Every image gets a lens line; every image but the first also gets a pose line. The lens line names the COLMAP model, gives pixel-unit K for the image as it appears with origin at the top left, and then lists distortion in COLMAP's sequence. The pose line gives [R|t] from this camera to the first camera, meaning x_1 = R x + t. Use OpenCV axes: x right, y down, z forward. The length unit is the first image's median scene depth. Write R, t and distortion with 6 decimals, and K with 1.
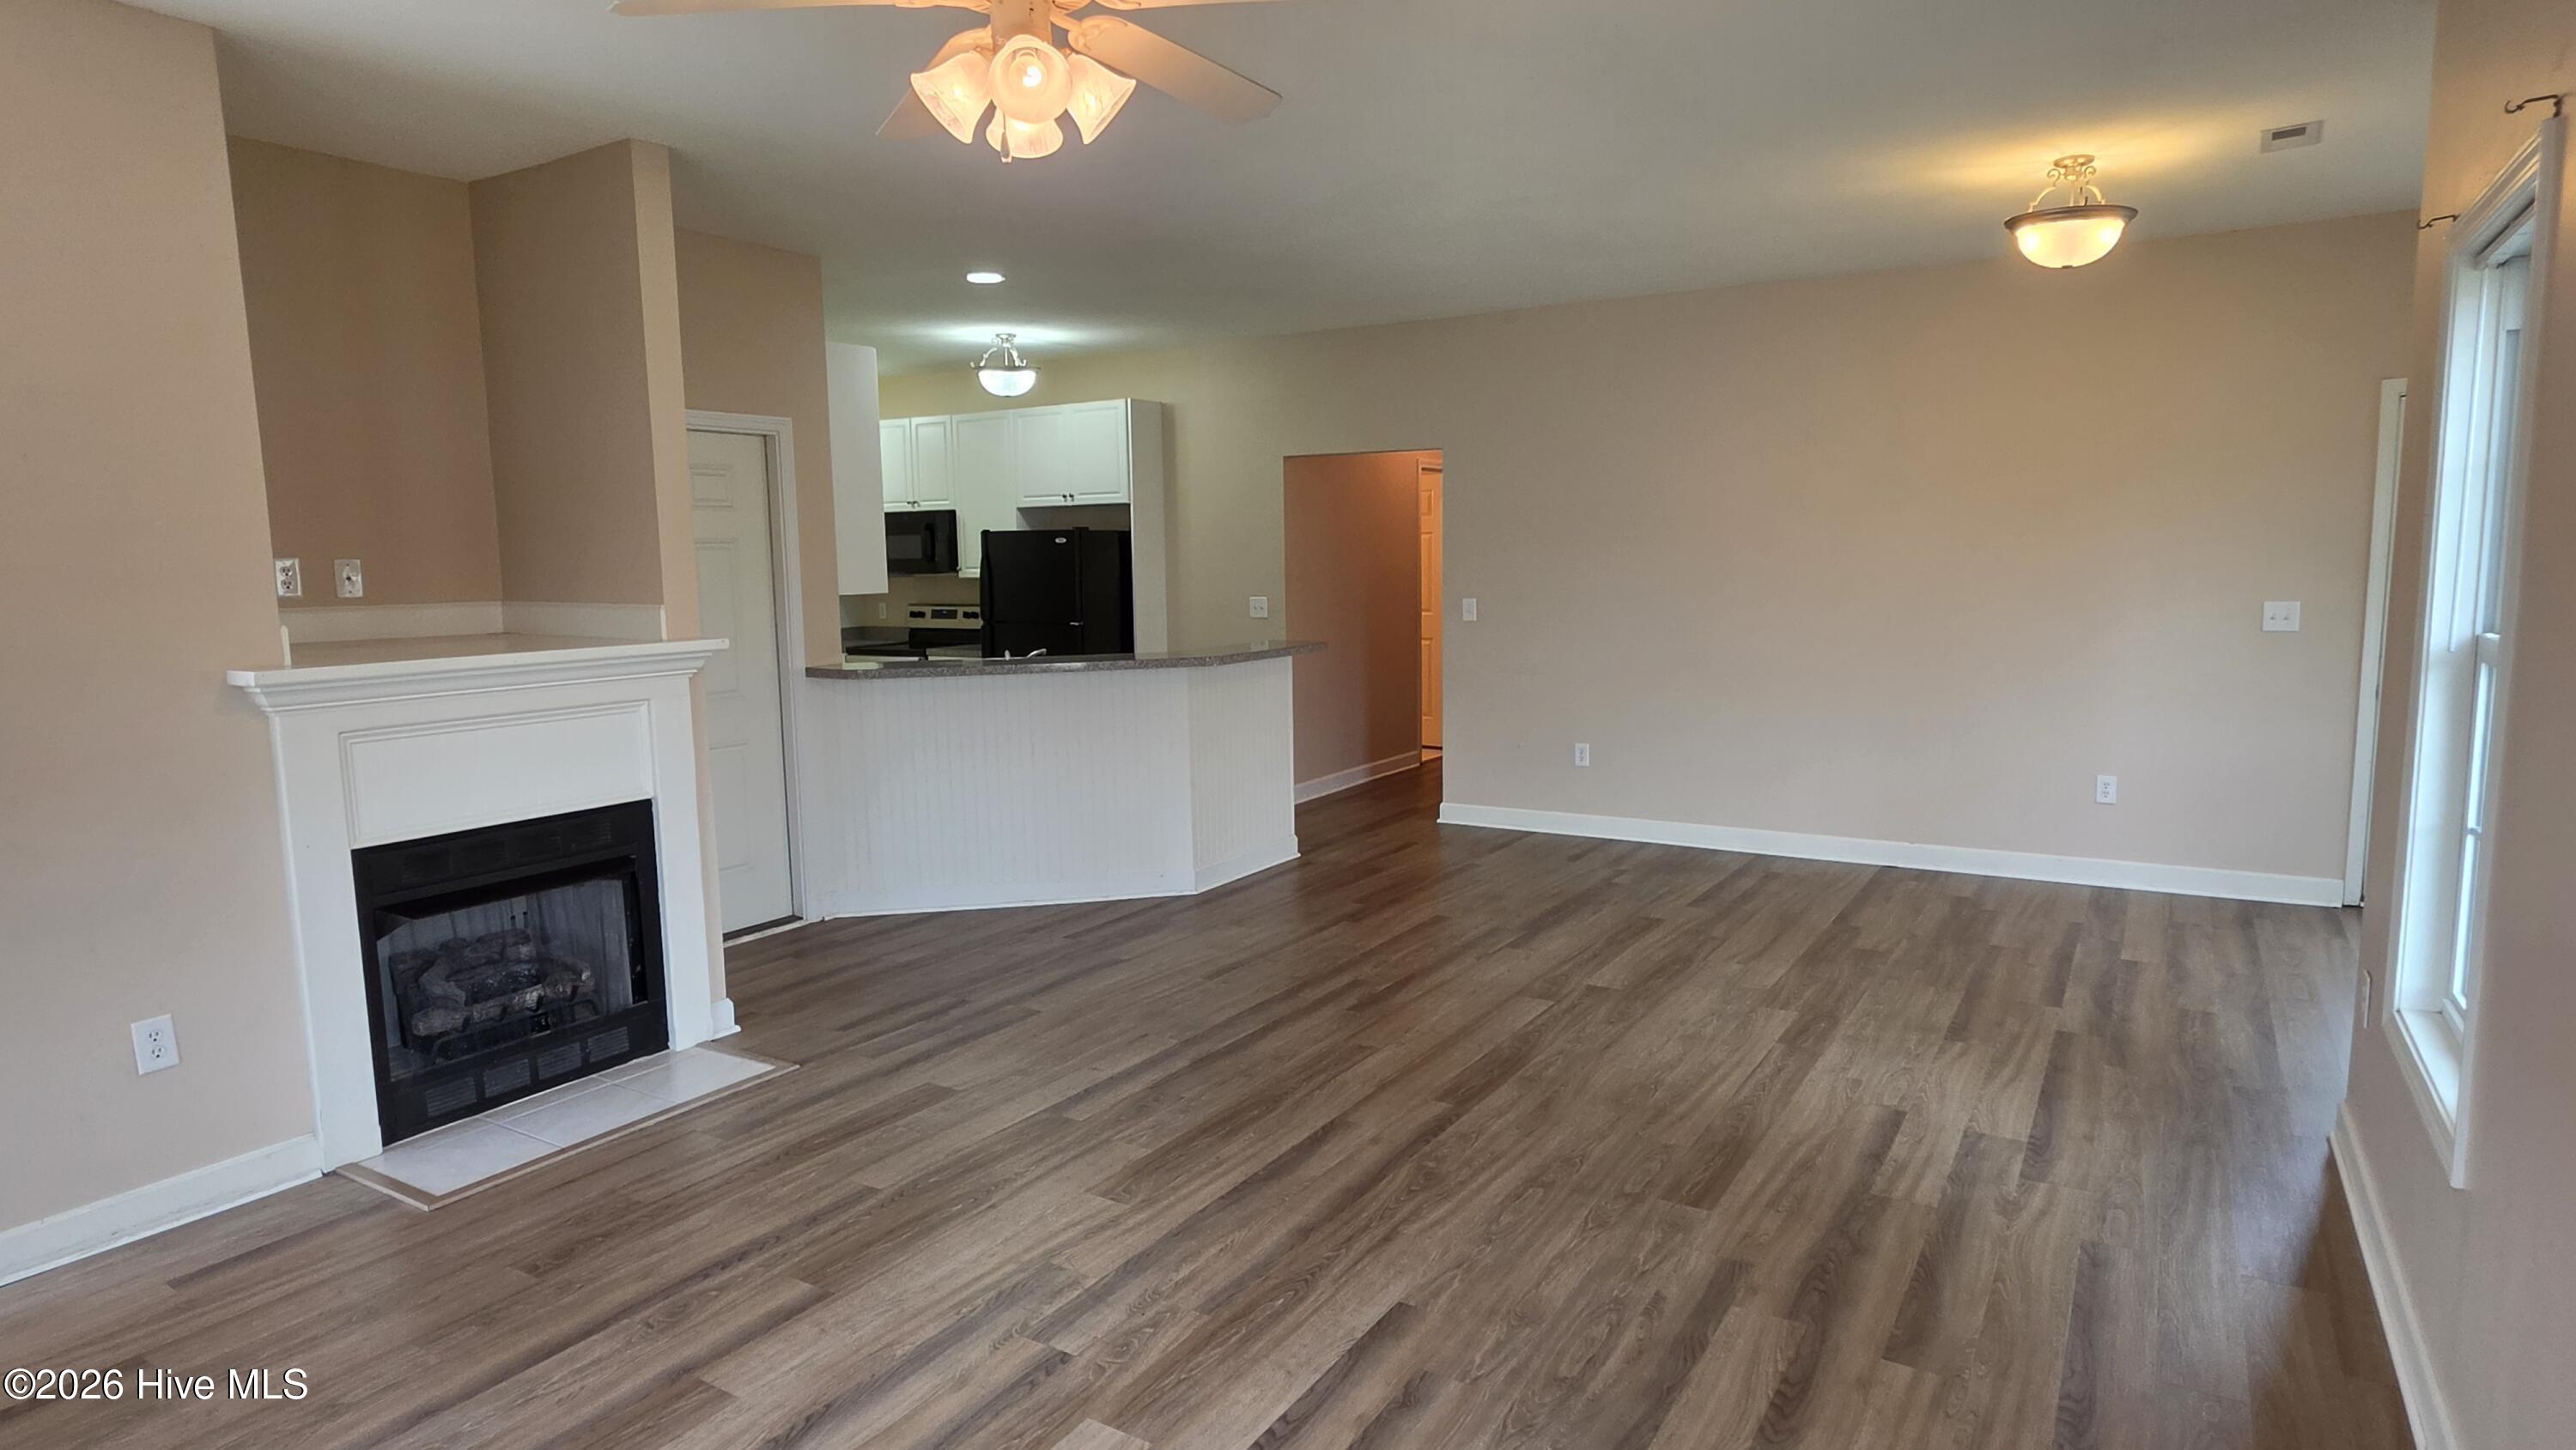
lens RADIAL K [[1416.9, 0, 1294.9], [0, 1416.9, 721.7], [0, 0, 1]] dist [-0.003760, 0.000616]
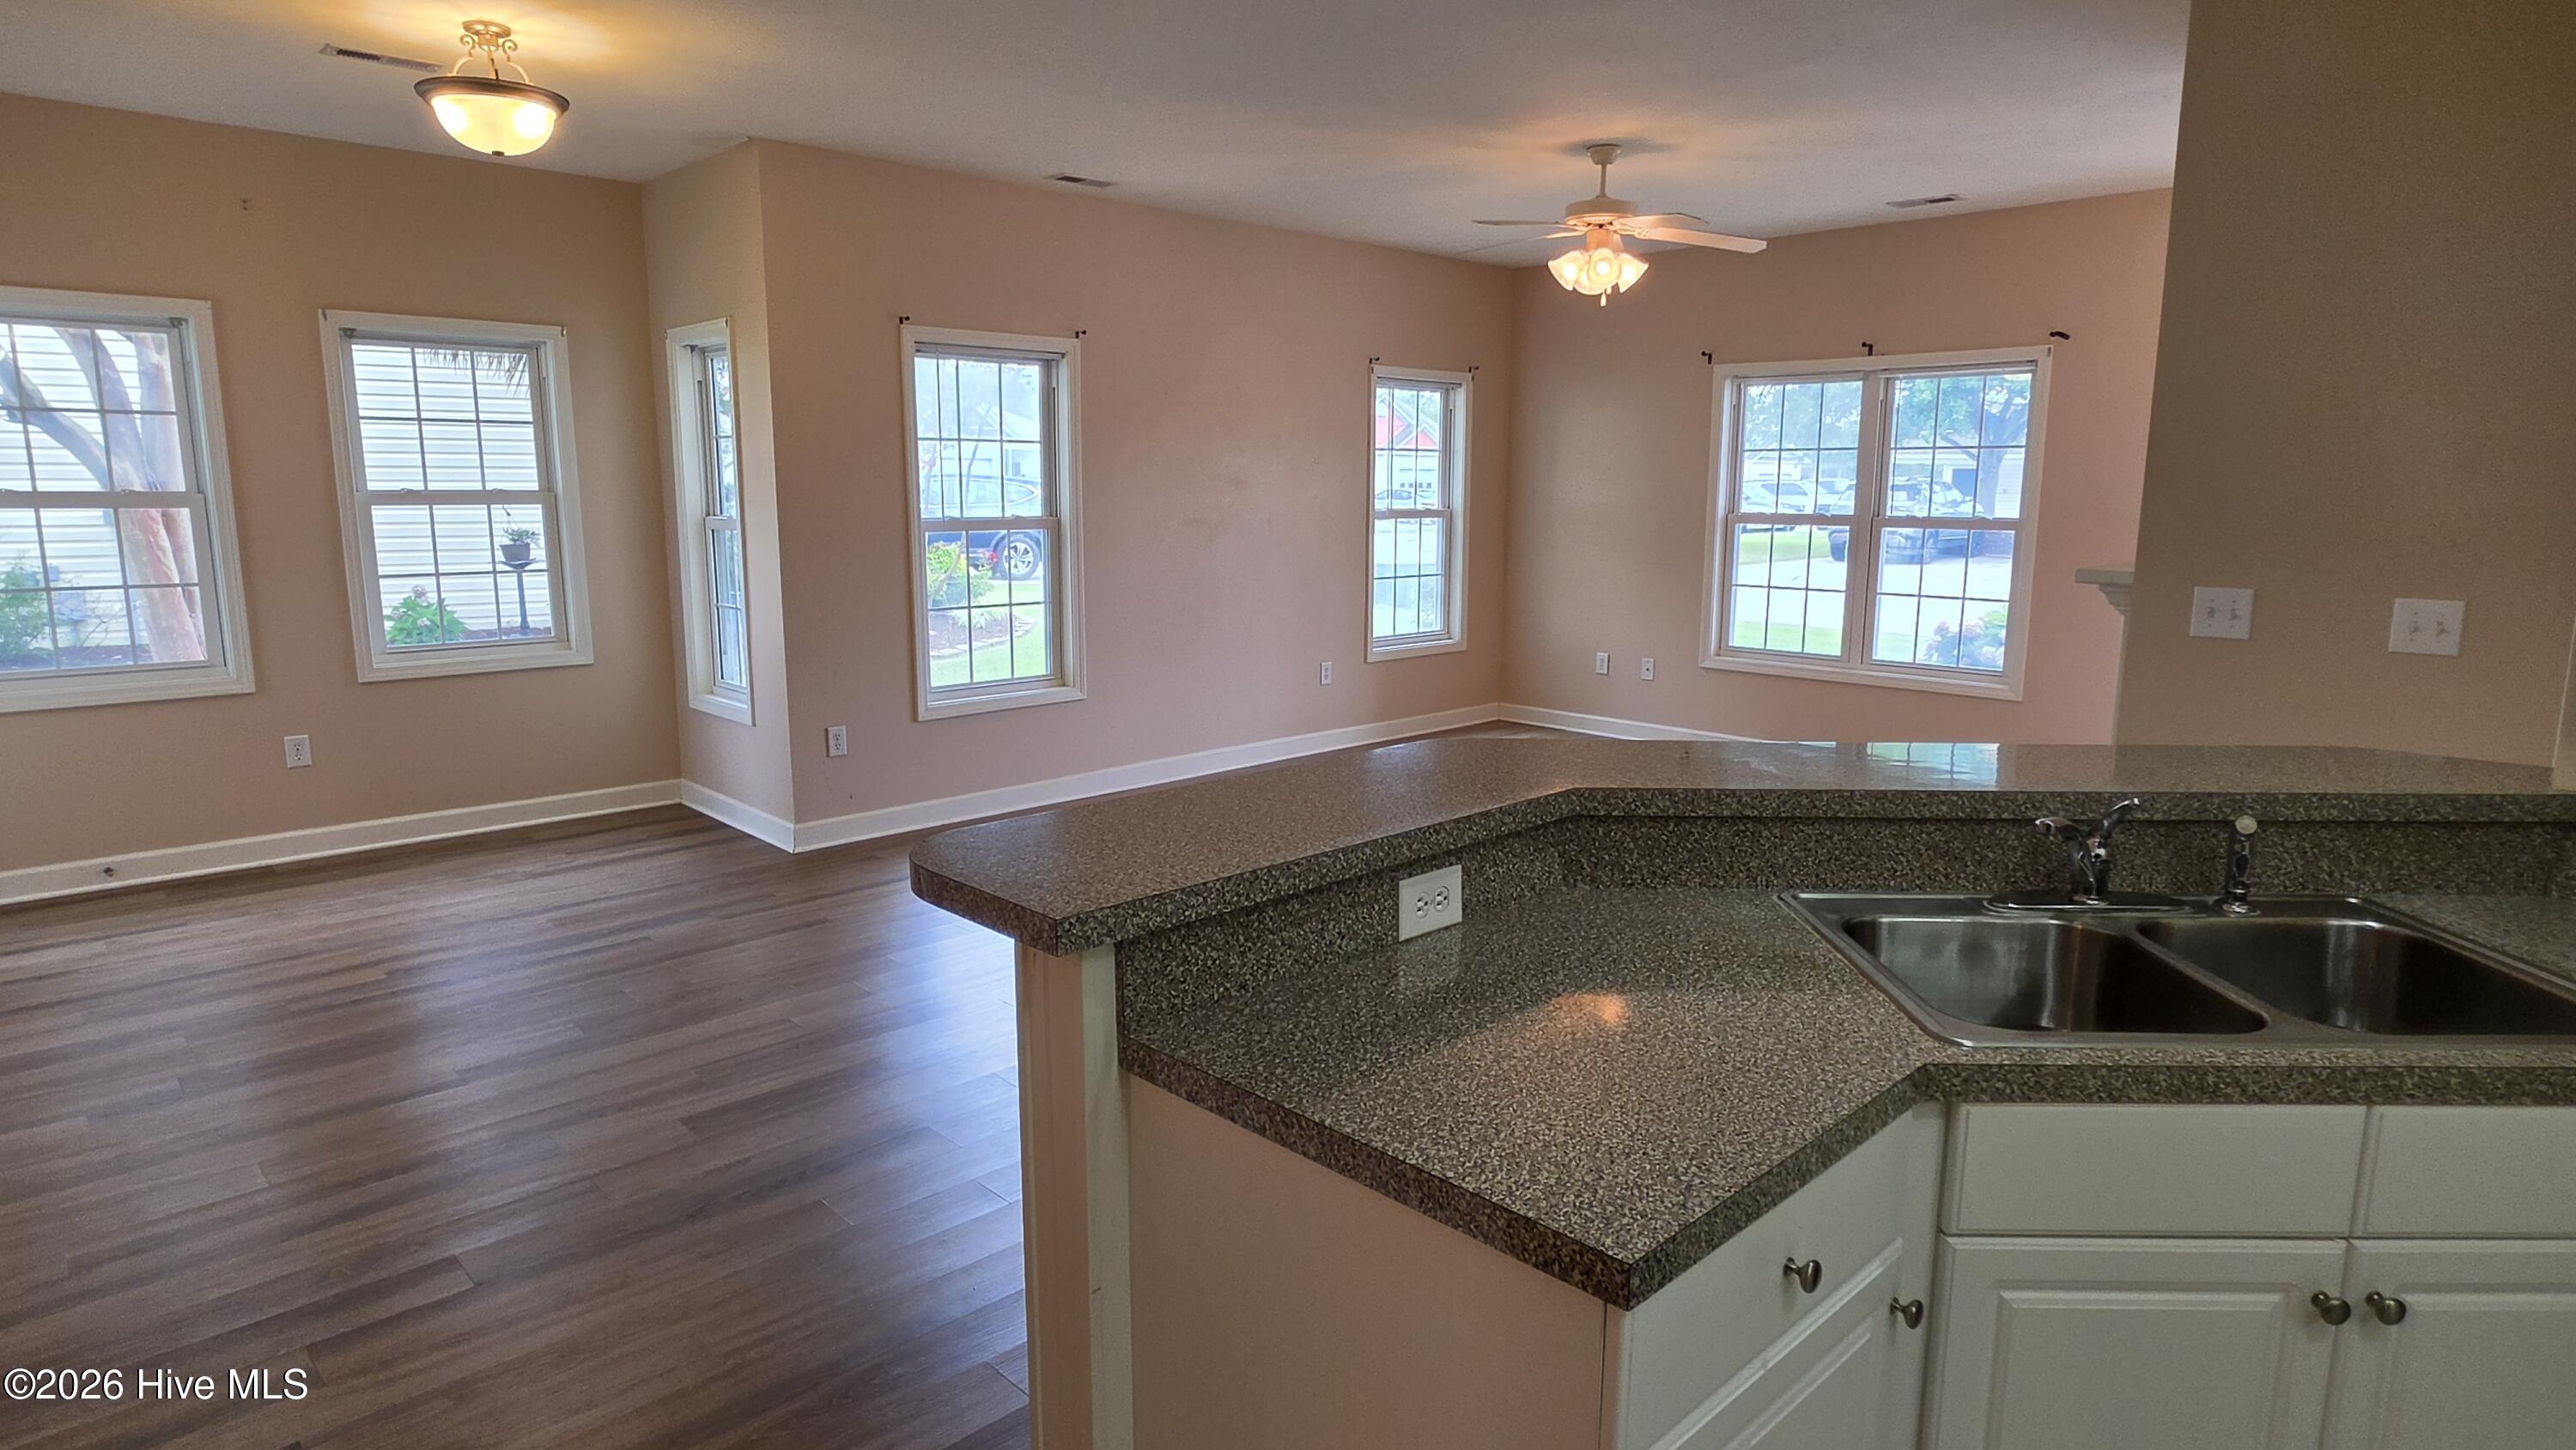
lens RADIAL K [[1416.2, 0, 1295.5], [0, 1416.2, 721.7], [0, 0, 1]] dist [-0.003592, 0.001661]
pose [[-0.970721, -0.029612, 0.238379, -0.148003], [0.039823, 0.958802, 0.281270, -0.213900], [-0.236887, 0.282528, -0.929550, 1.812180]]
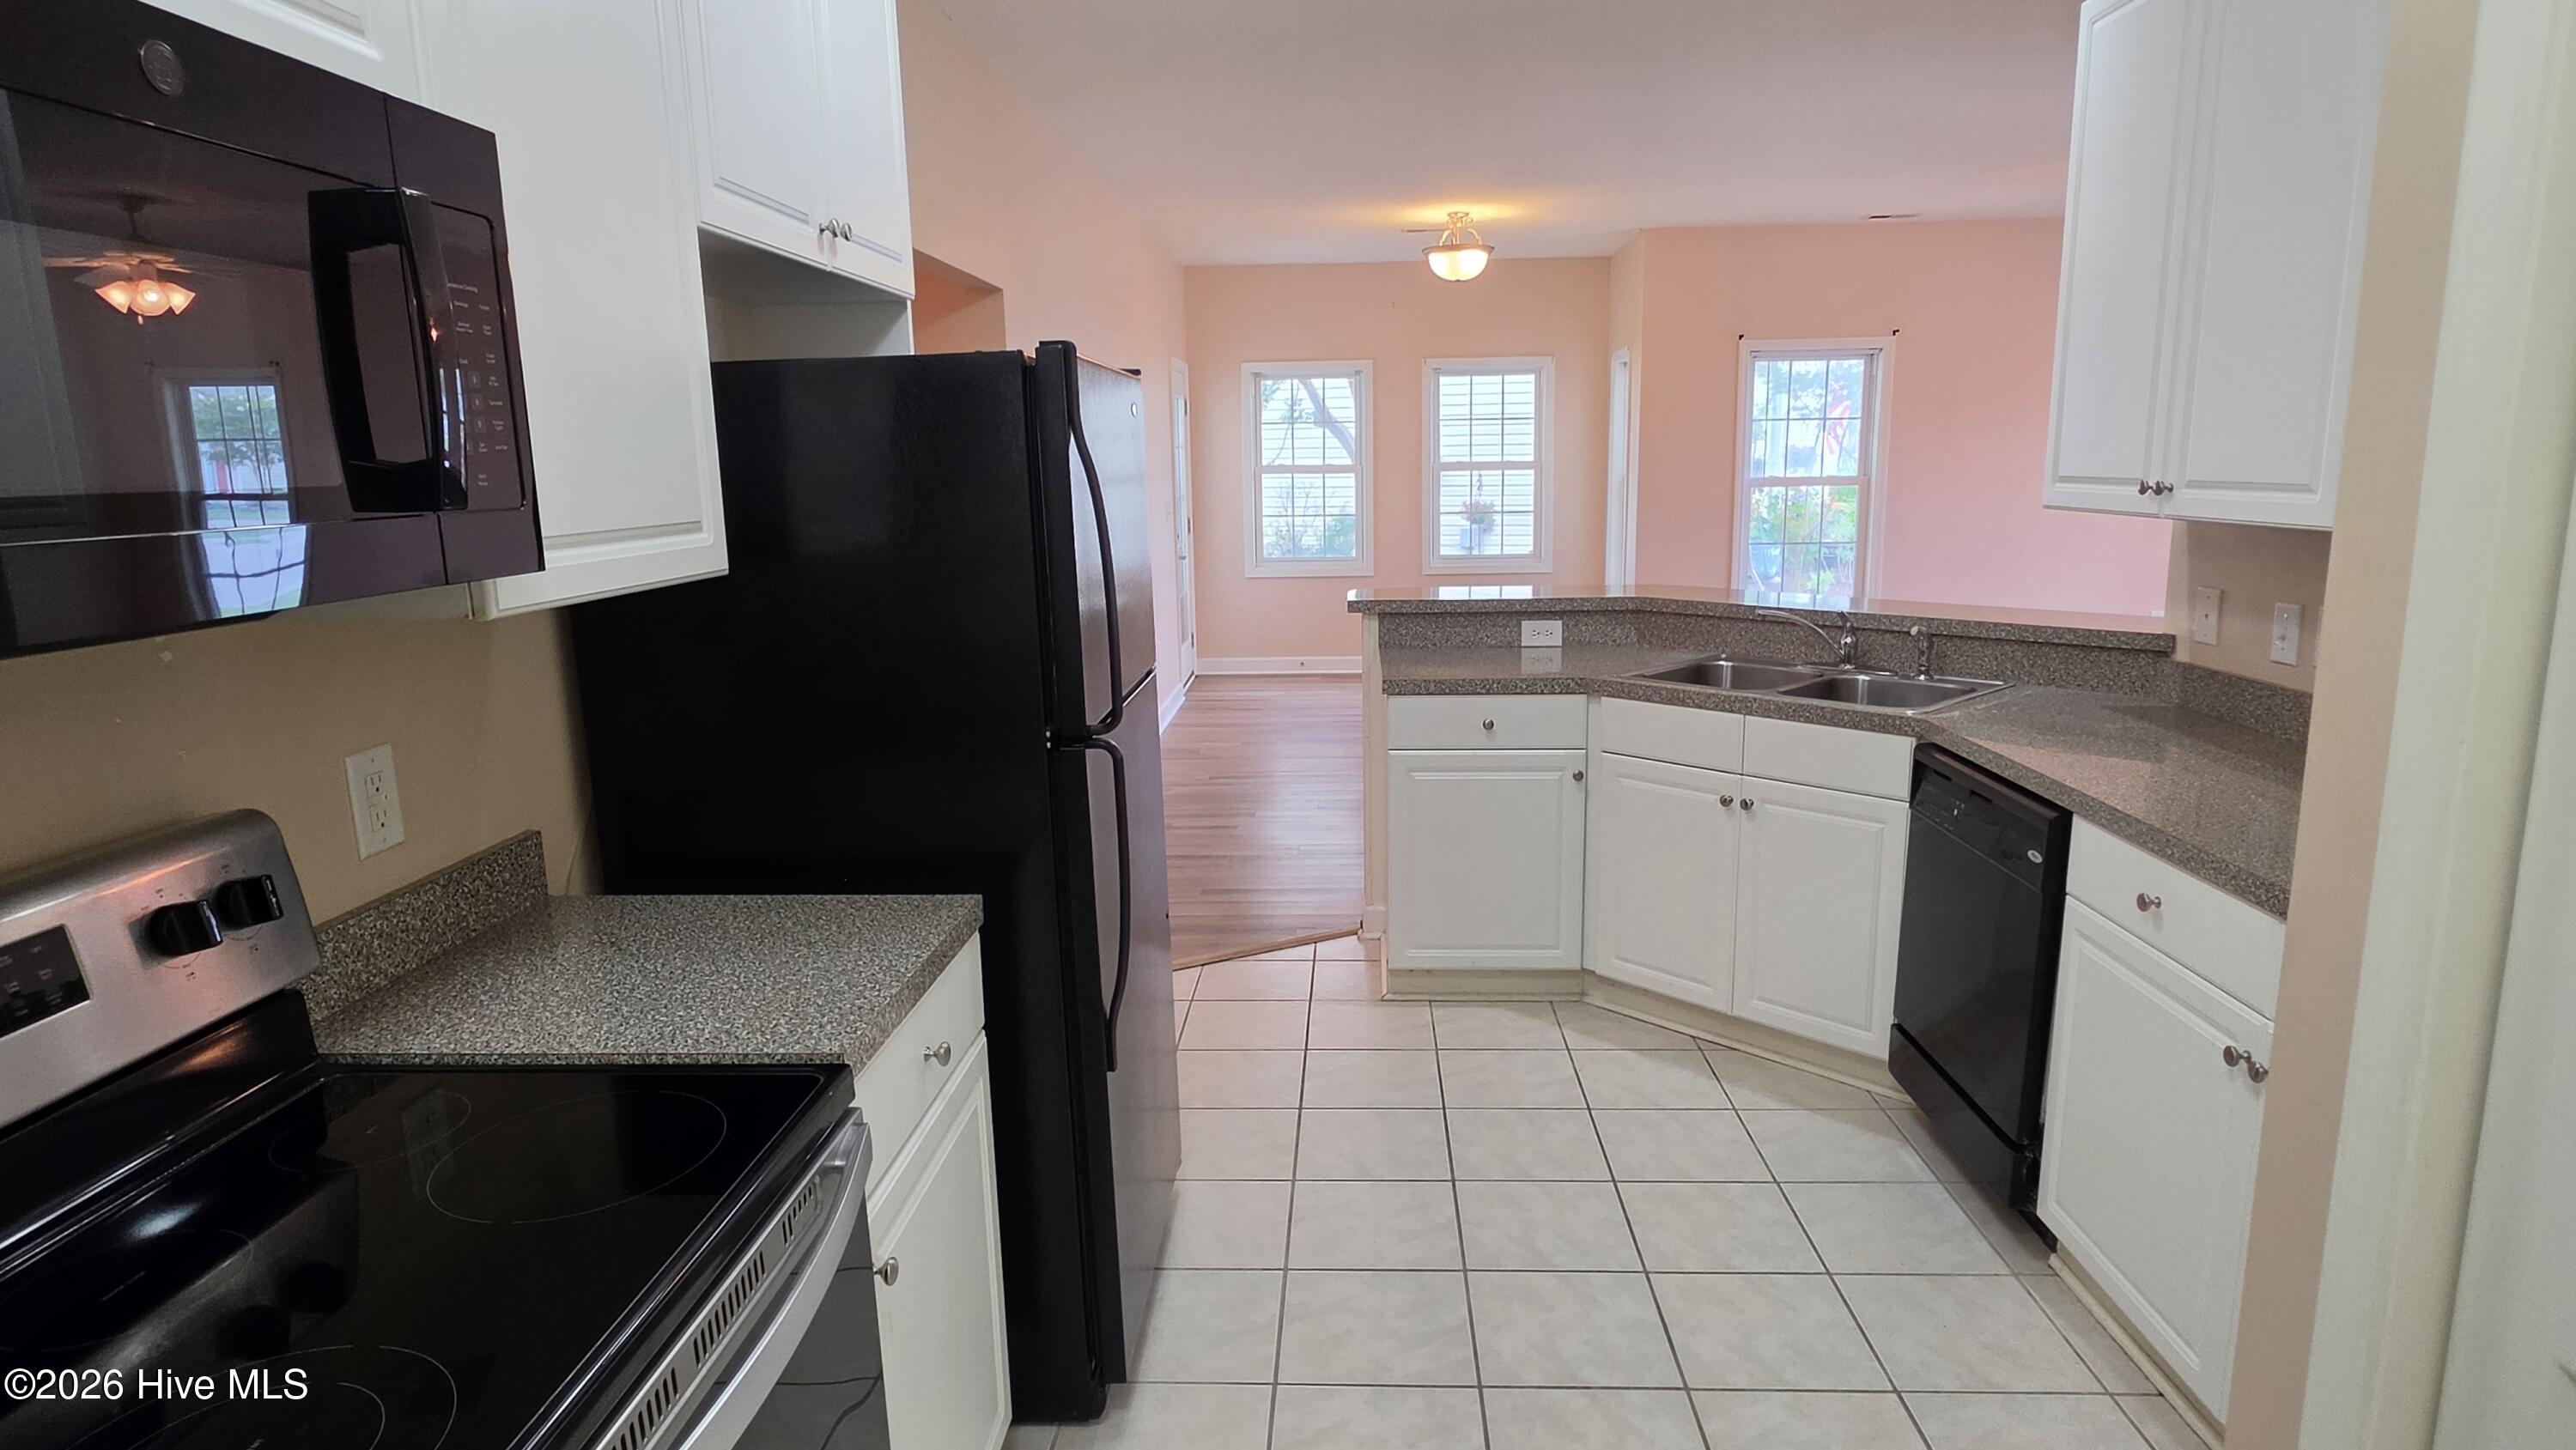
lens RADIAL K [[1403.9, 0, 1288.0], [0, 1403.9, 725.0], [0, 0, 1]] dist [0.000937, 0.000387]
pose [[-0.484352, -0.142389, 0.863208, -0.815261], [0.131551, 0.963595, 0.232763, -0.232150], [-0.864926, 0.226295, -0.447988, 2.022028]]
